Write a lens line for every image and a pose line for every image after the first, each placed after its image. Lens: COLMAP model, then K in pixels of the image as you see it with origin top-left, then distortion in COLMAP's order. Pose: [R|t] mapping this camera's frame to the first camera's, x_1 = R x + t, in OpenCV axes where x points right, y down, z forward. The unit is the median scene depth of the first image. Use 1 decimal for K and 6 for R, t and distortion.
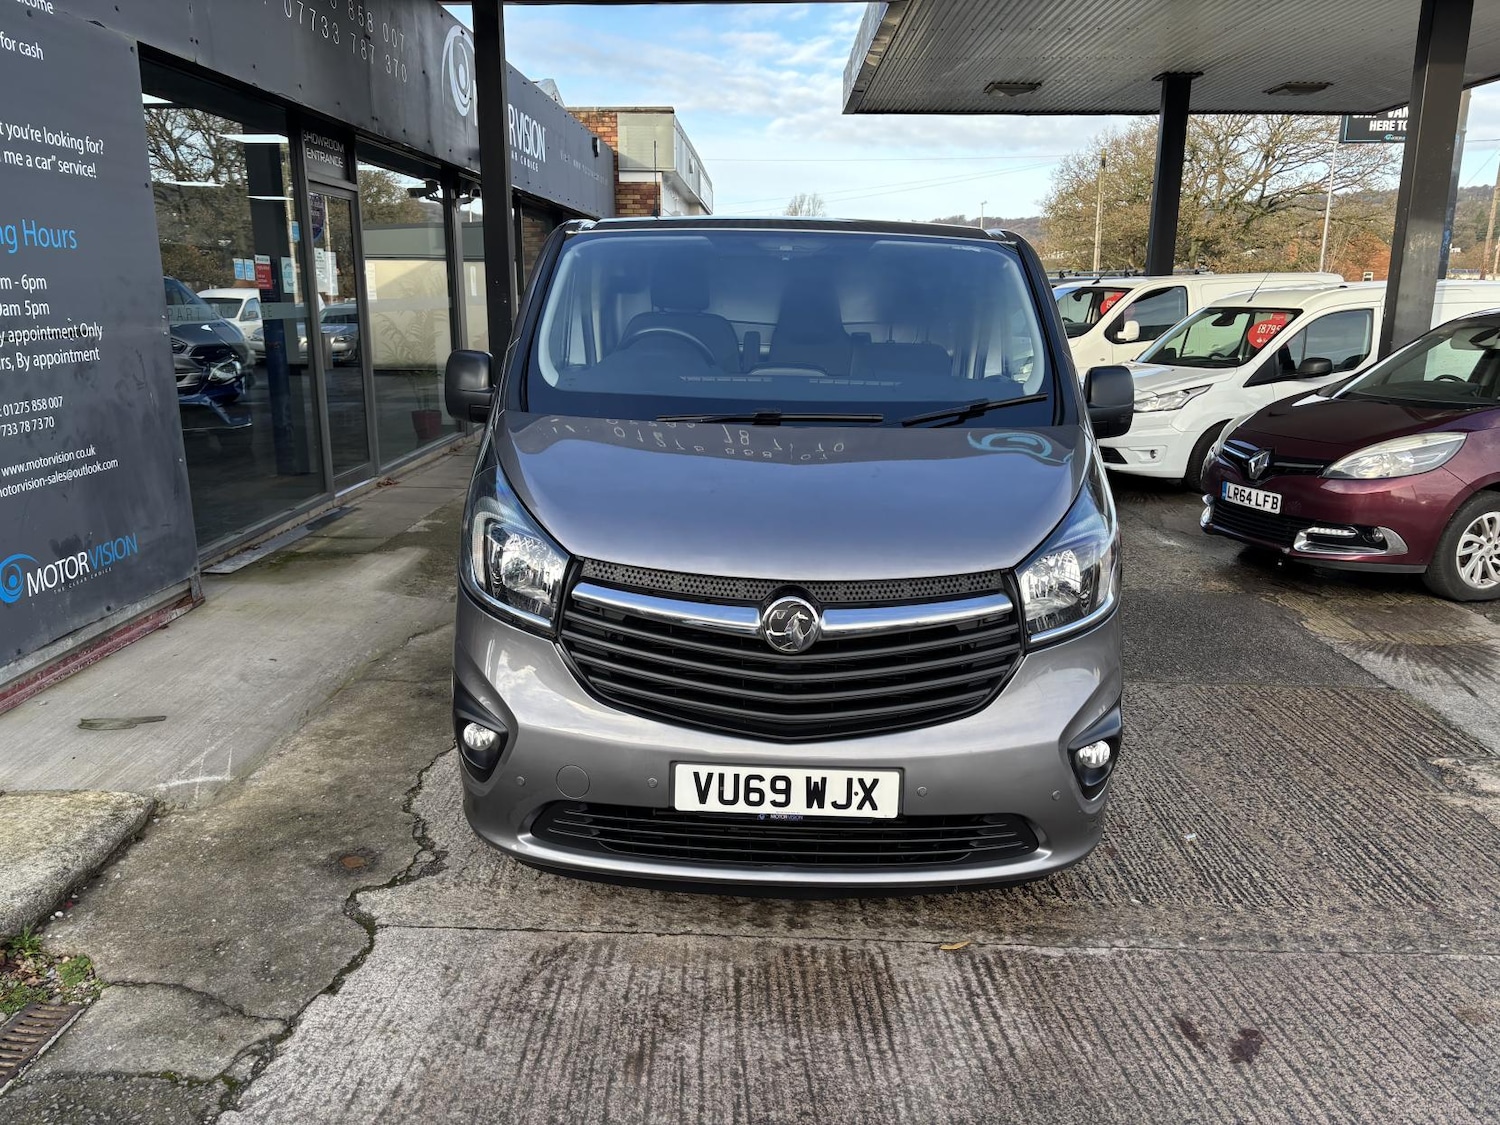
lens RADIAL K [[1135.1, 0, 739.6], [0, 1135.1, 566.3], [0, 0, 1]] dist [0.058487, -0.066193]
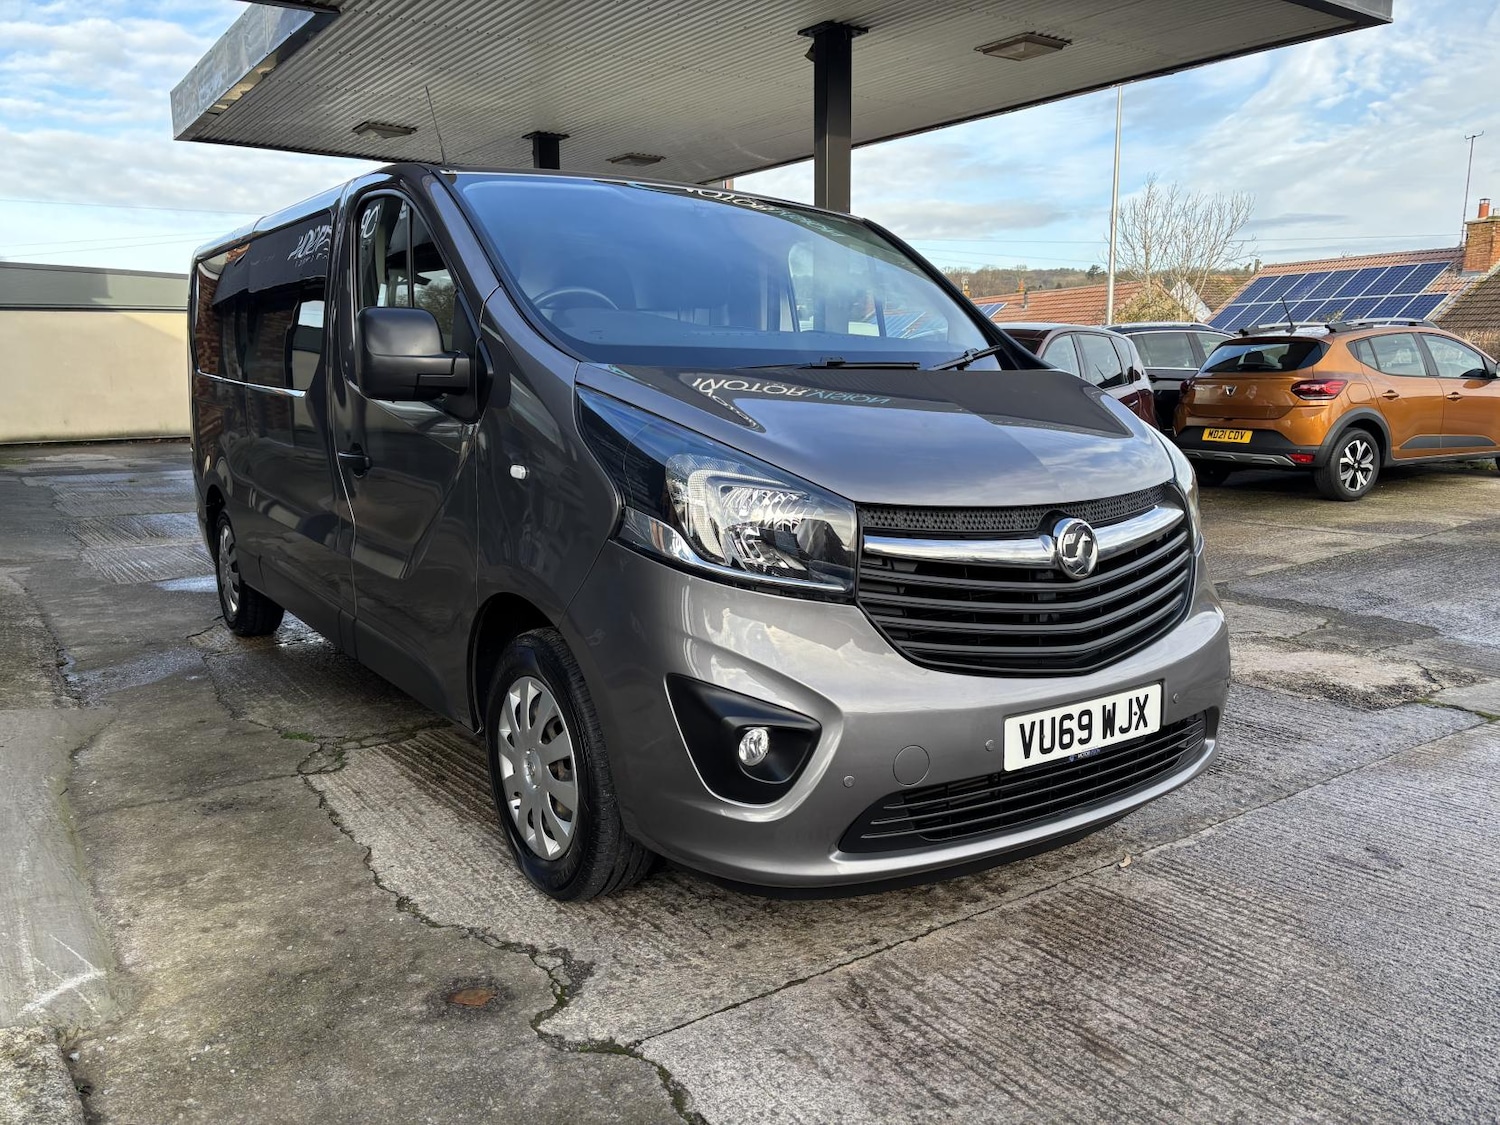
lens RADIAL K [[1135.1, 0, 738.4], [0, 1135.1, 572.9], [0, 0, 1]] dist [0.058487, -0.066193]
pose [[0.805083, -0.117620, 0.581384, -0.673983], [0.148937, 0.988827, -0.006192, 0.031582], [-0.574160, 0.091575, 0.813606, 0.351268]]
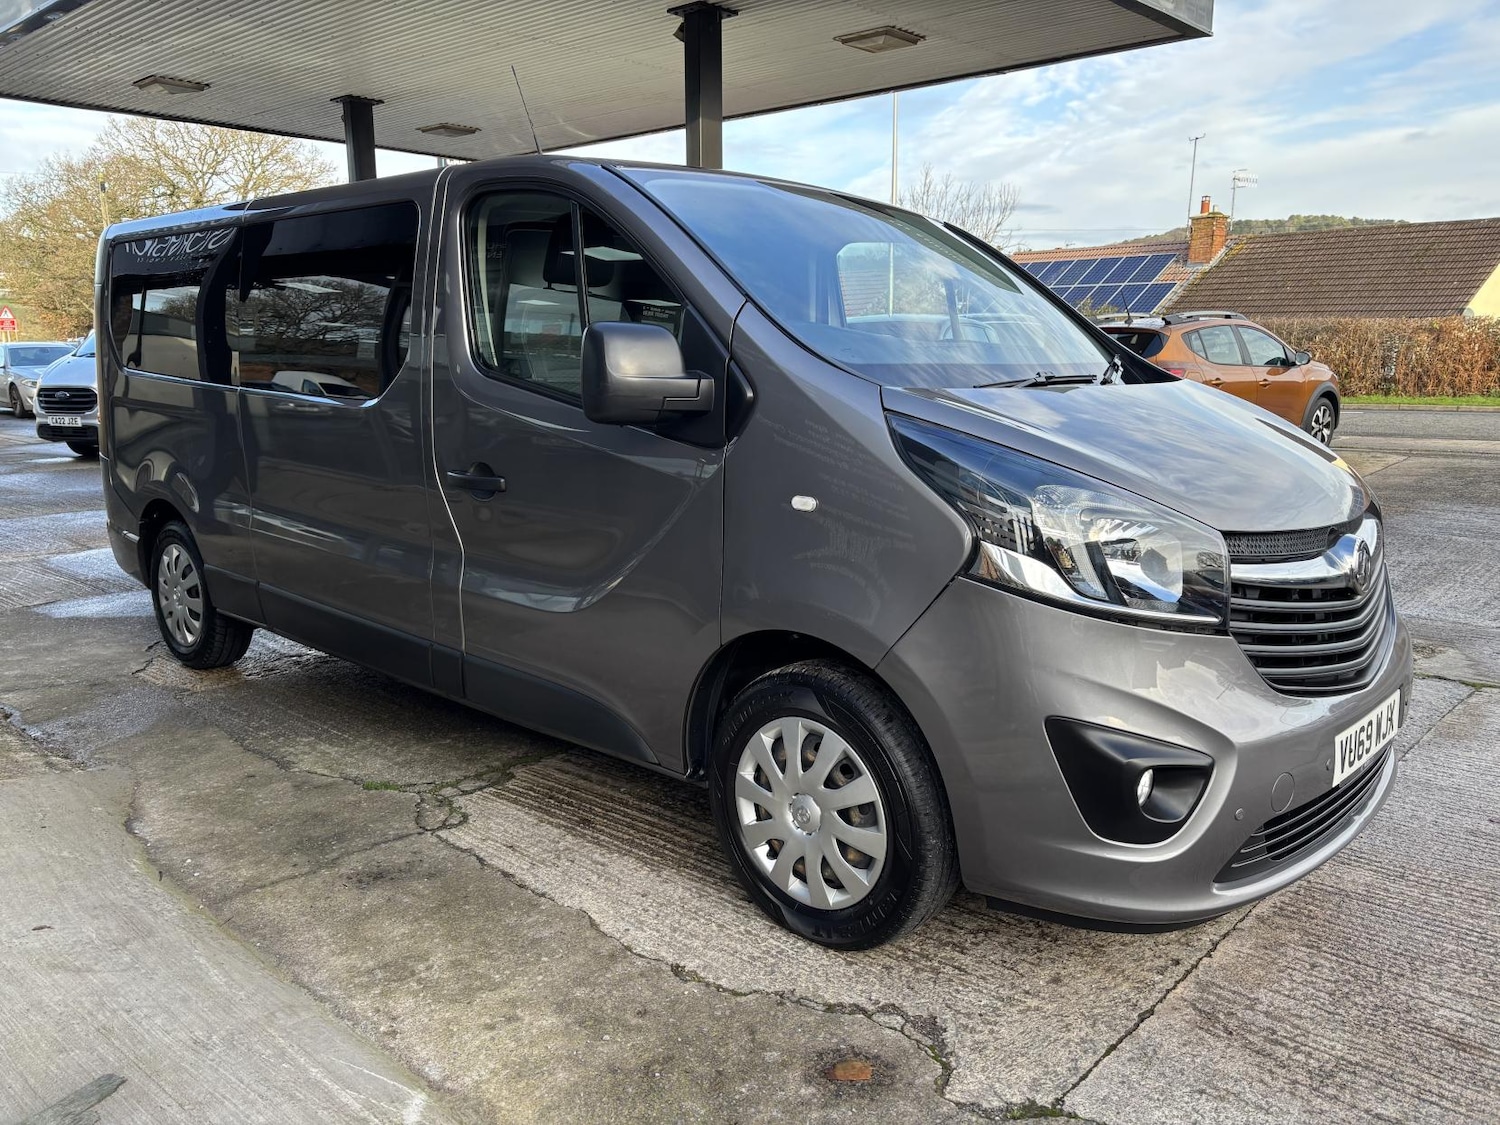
lens RADIAL K [[1135.1, 0, 732.8], [0, 1135.1, 573.1], [0, 0, 1]] dist [0.058487, -0.066193]
pose [[0.659860, -0.157770, 0.734639, -0.949819], [0.180254, 0.982395, 0.049072, -0.081522], [-0.729447, 0.100041, 0.676682, 0.658579]]
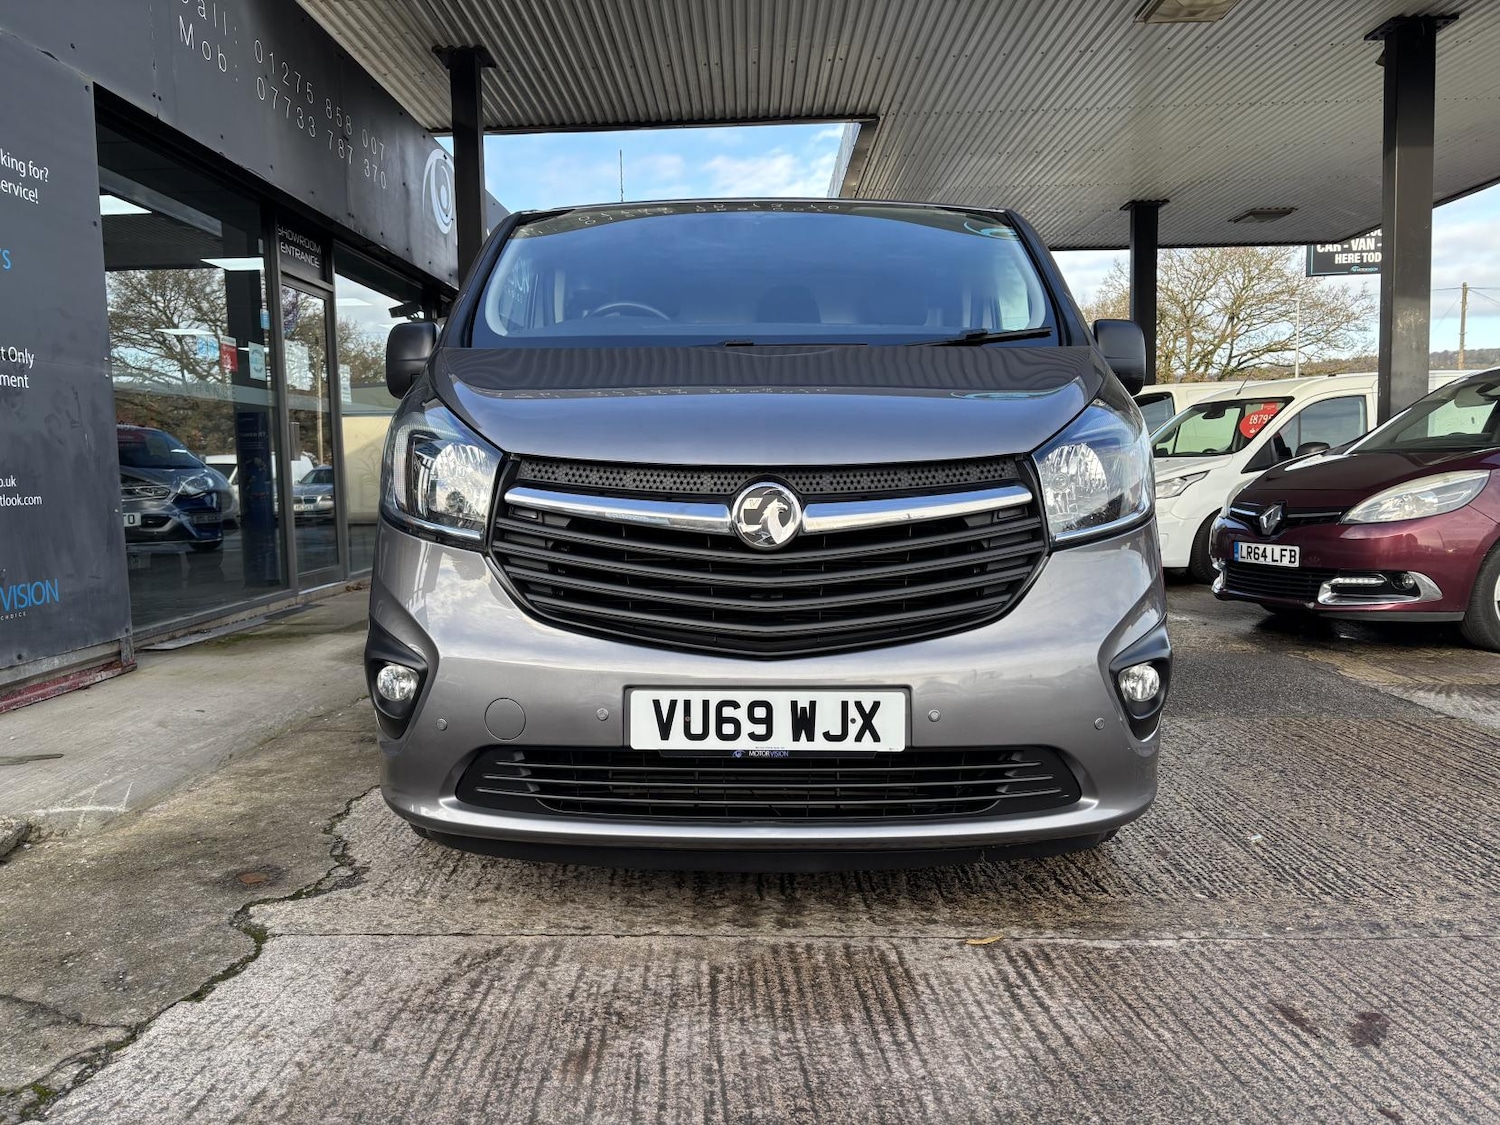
lens RADIAL K [[1135.1, 0, 732.7], [0, 1135.1, 564.2], [0, 0, 1]] dist [0.058487, -0.066193]
pose [[0.999725, -0.023399, 0.001409, 0.016375], [0.023340, 0.987989, -0.152752, 0.194140], [0.002182, 0.152743, 0.988264, 0.167004]]
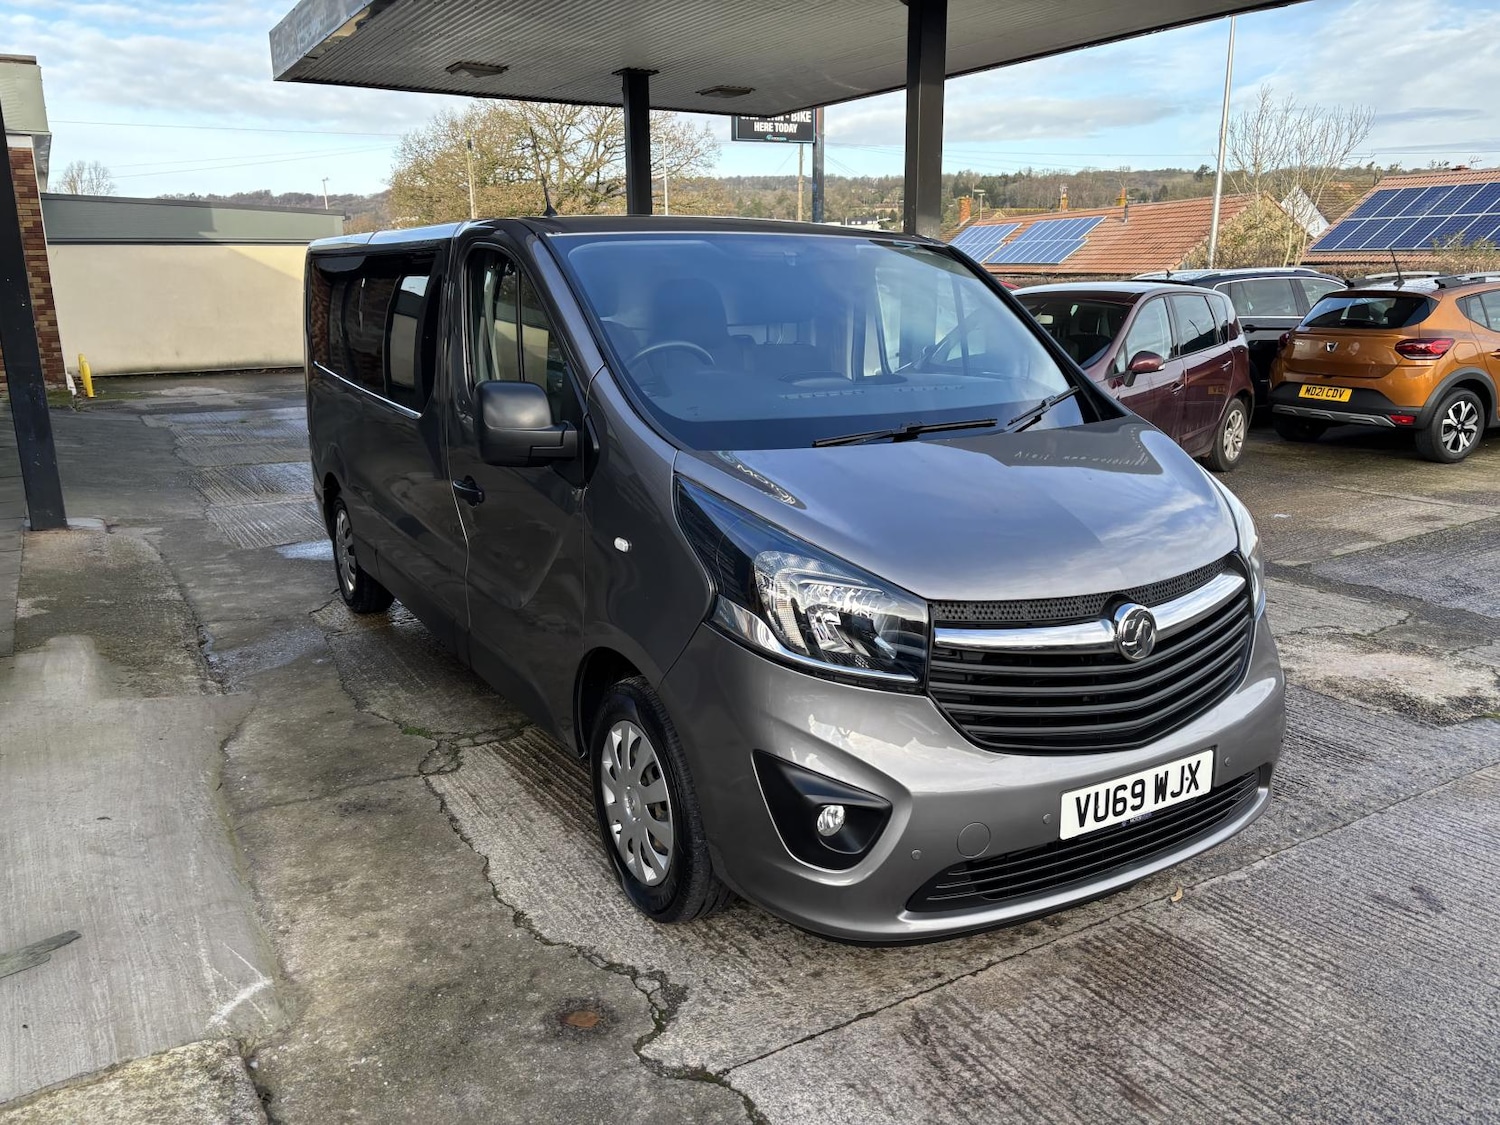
lens RADIAL K [[1135.1, 0, 742.2], [0, 1135.1, 570.1], [0, 0, 1]] dist [0.058487, -0.066193]
pose [[0.845285, -0.148518, 0.513261, -0.704415], [0.138068, 0.988682, 0.058702, -0.103544], [-0.516170, 0.021245, 0.856223, 0.272695]]
